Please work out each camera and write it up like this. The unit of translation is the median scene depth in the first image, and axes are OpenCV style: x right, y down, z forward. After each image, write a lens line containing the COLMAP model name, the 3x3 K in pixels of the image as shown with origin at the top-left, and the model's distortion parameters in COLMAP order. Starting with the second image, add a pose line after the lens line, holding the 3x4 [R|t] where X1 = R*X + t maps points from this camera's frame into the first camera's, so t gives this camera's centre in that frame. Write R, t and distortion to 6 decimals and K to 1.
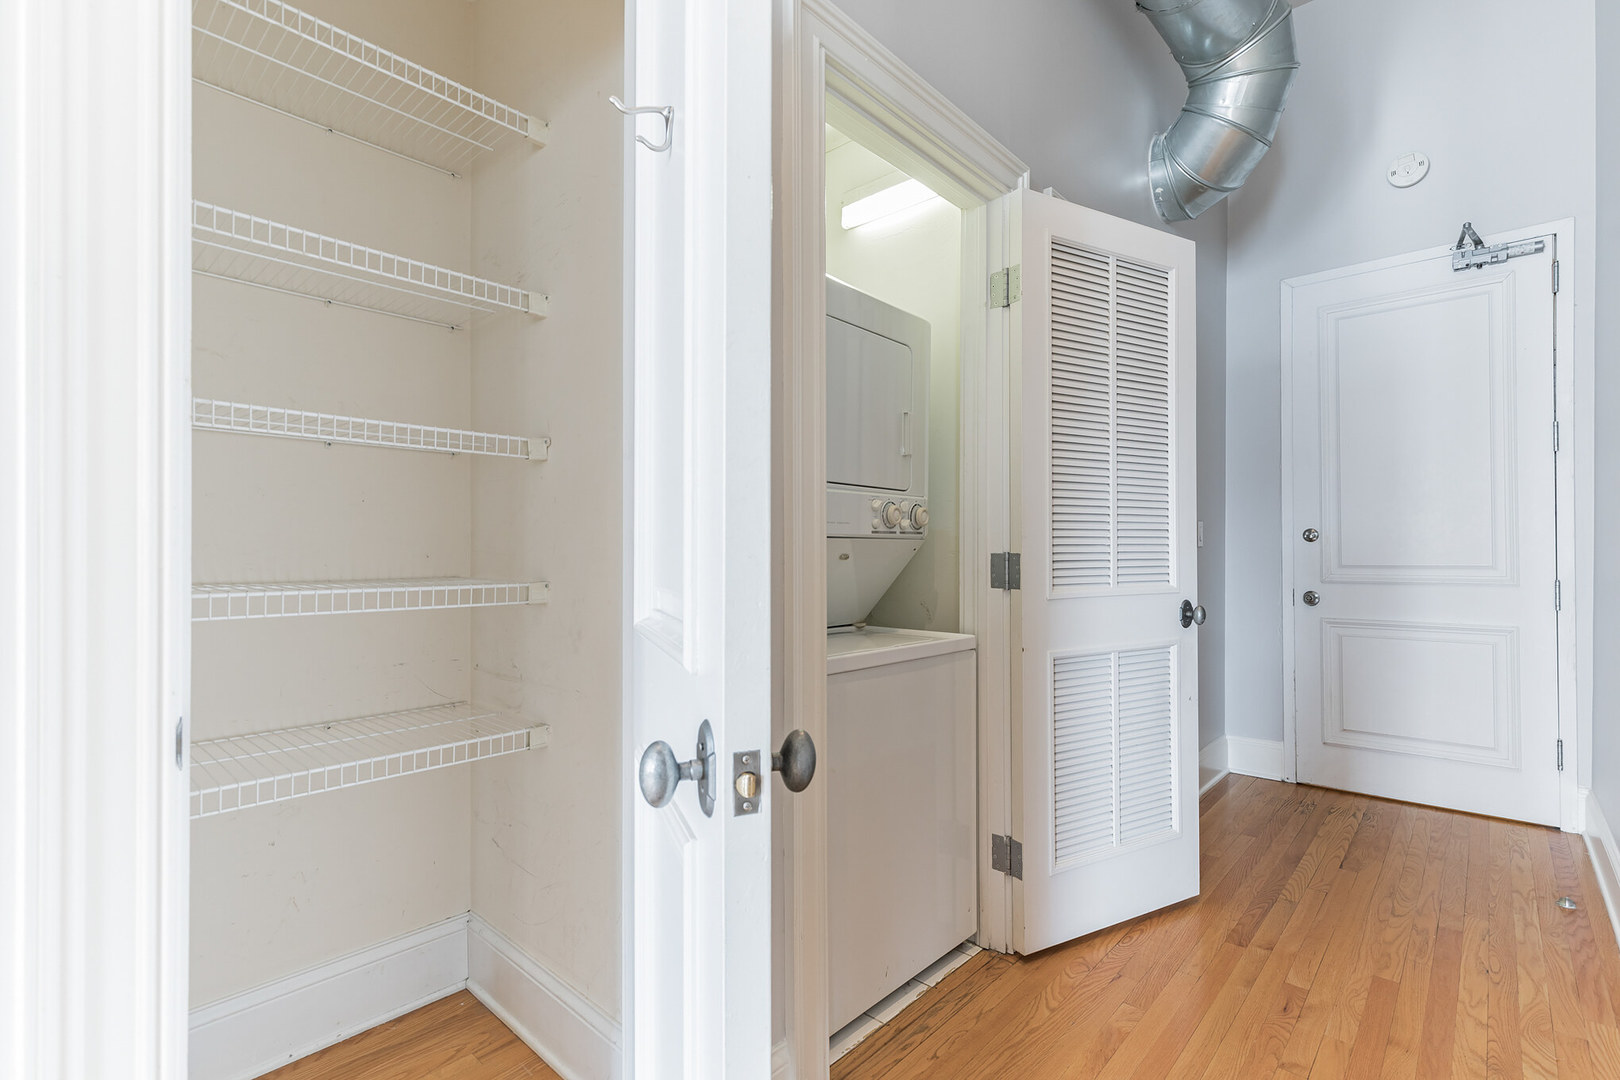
lens RADIAL K [[730.9, 0, 821.8], [0, 730.9, 547.1], [0, 0, 1]] dist [0.006427, -0.001181]
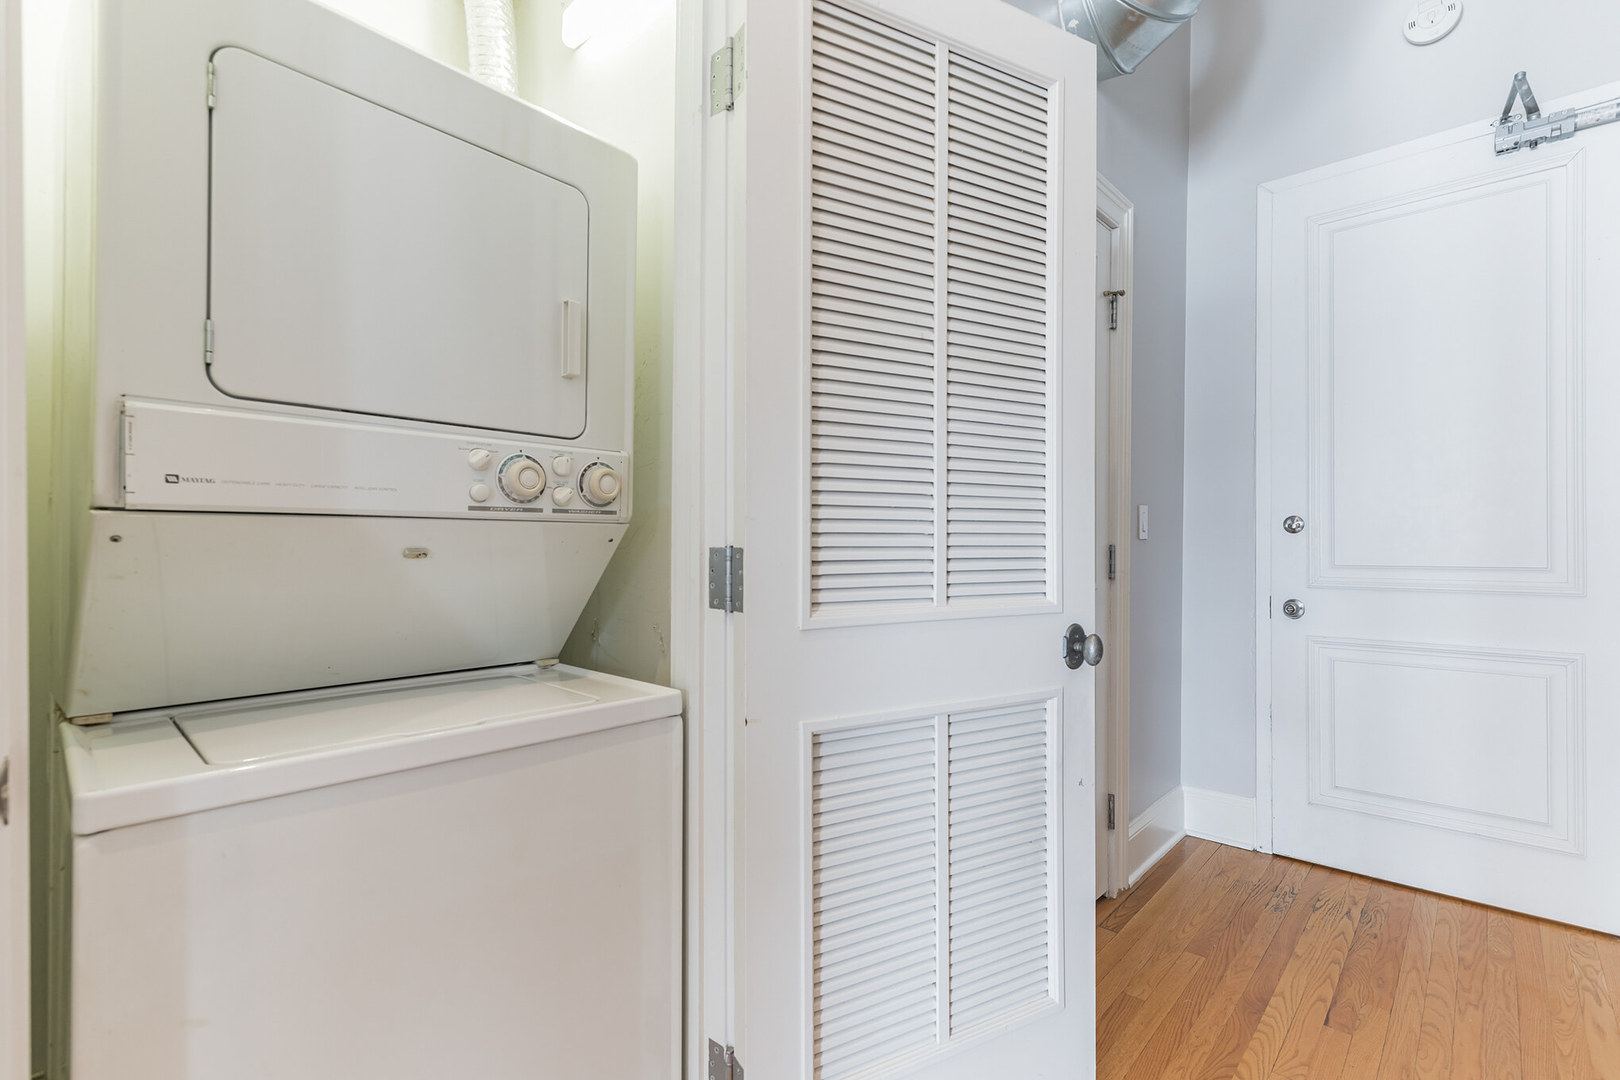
lens RADIAL K [[730.9, 0, 813.9], [0, 730.9, 545.8], [0, 0, 1]] dist [0.006427, -0.001181]
pose [[0.999957, 0.003477, -0.008630, 0.284127], [-0.003411, 0.999965, 0.007638, 0.002268], [0.008657, -0.007608, 0.999934, 0.383522]]
